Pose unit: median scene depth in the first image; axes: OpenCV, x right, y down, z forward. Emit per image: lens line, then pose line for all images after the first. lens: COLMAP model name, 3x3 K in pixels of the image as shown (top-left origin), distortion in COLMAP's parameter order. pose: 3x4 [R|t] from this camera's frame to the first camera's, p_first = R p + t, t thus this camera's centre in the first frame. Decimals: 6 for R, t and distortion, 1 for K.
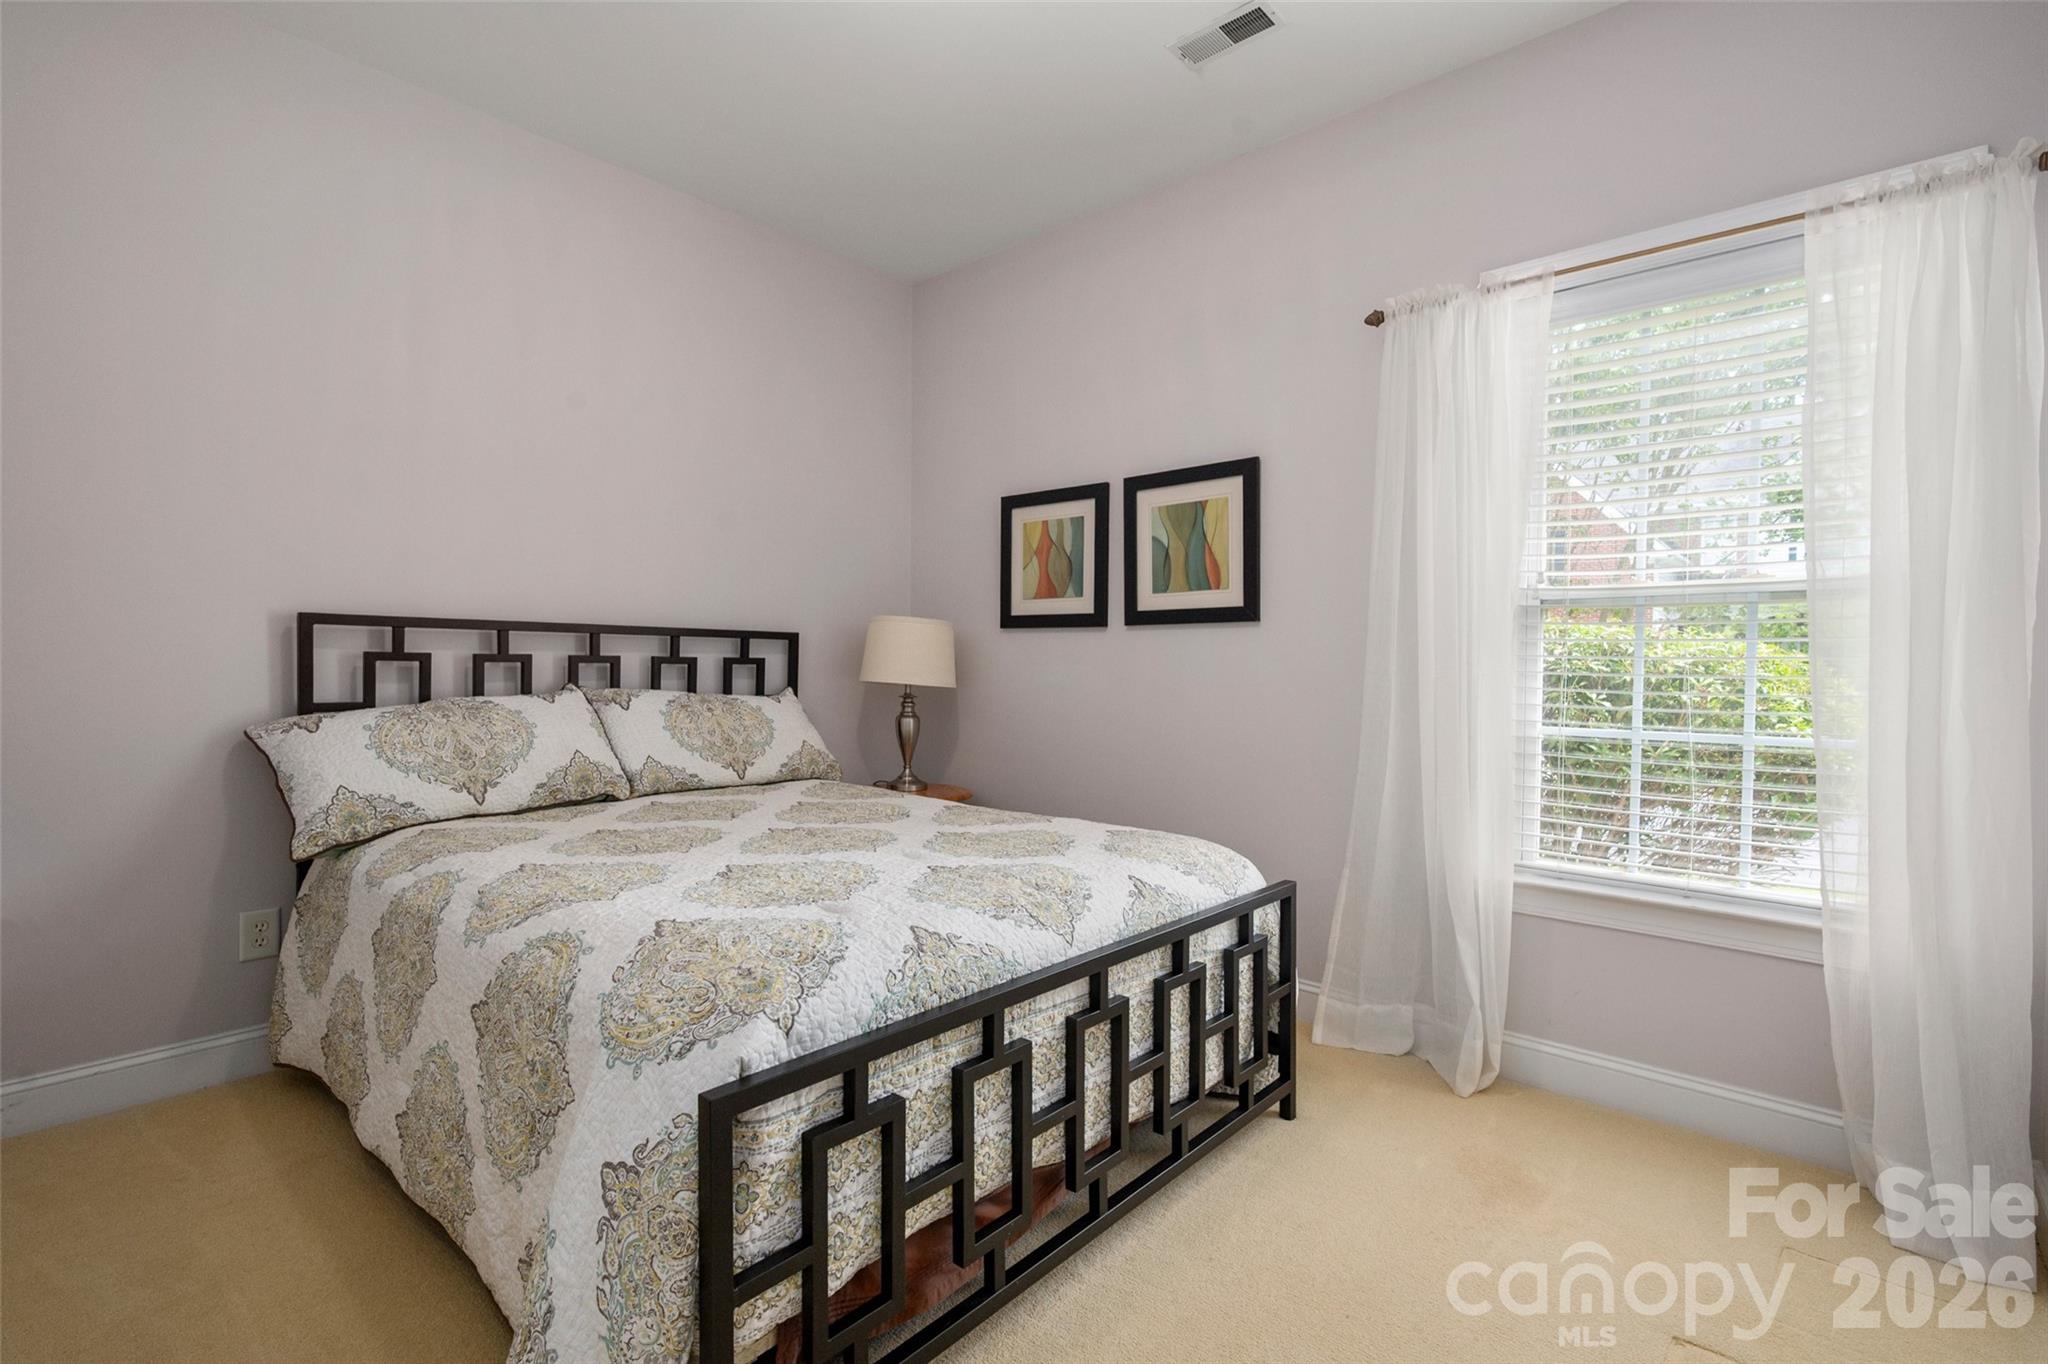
lens RADIAL K [[950.4, 0, 1013.3], [0, 950.4, 675.5], [0, 0, 1]] dist [0.001711, 0.000705]
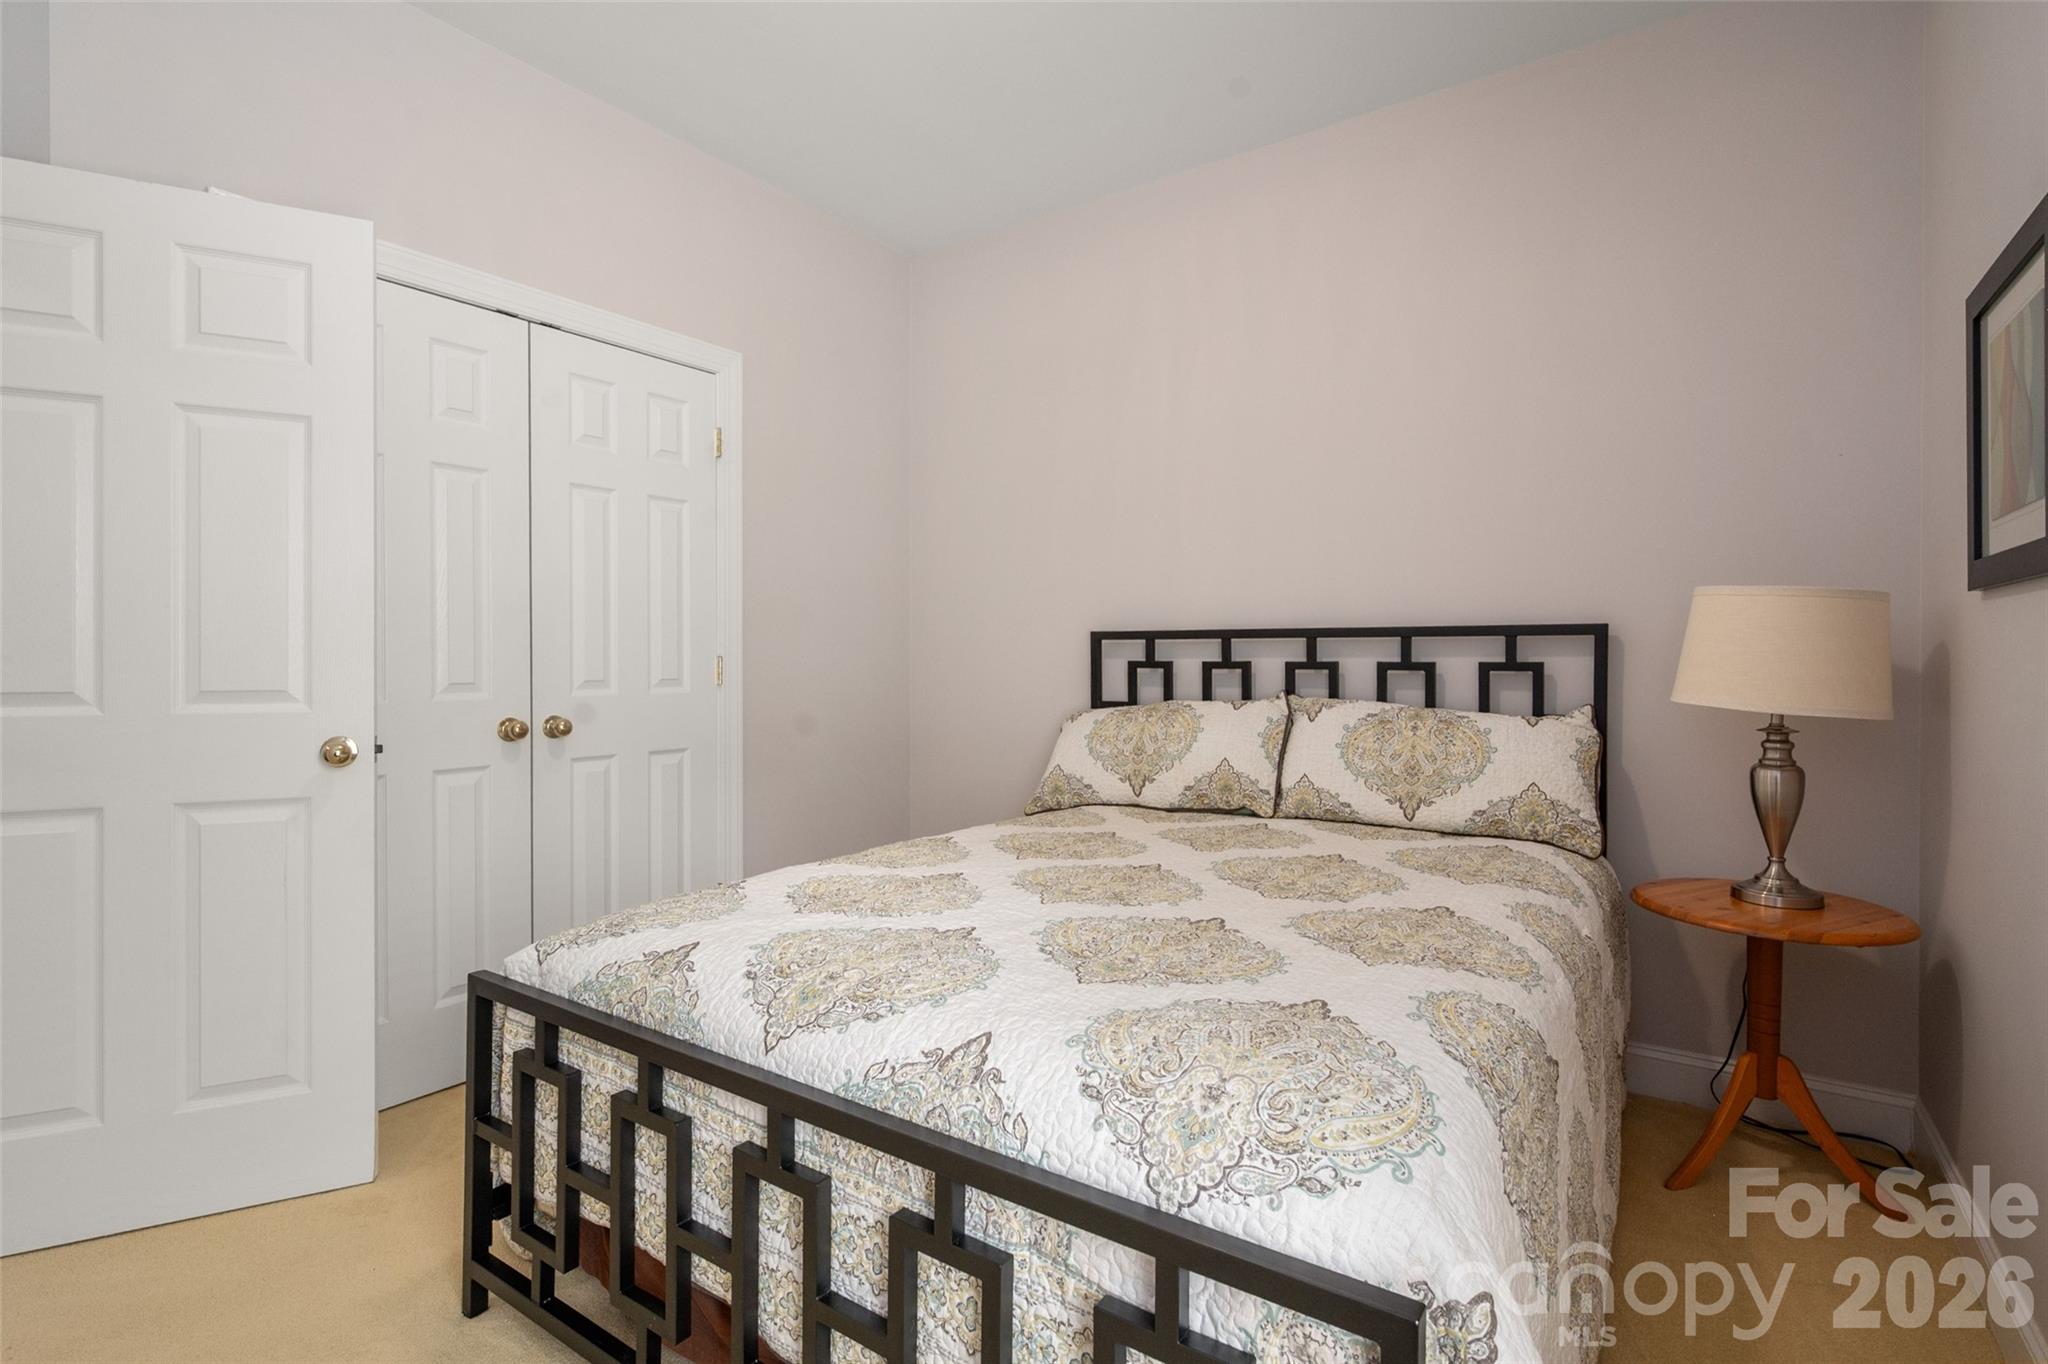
lens RADIAL K [[950.4, 0, 1023.4], [0, 950.4, 676.4], [0, 0, 1]] dist [0.001711, 0.000705]
pose [[0.138668, 0.000879, -0.990339, 0.498603], [-0.016924, 0.999856, -0.001482, -0.000659], [0.990194, 0.016966, 0.138663, 0.680700]]
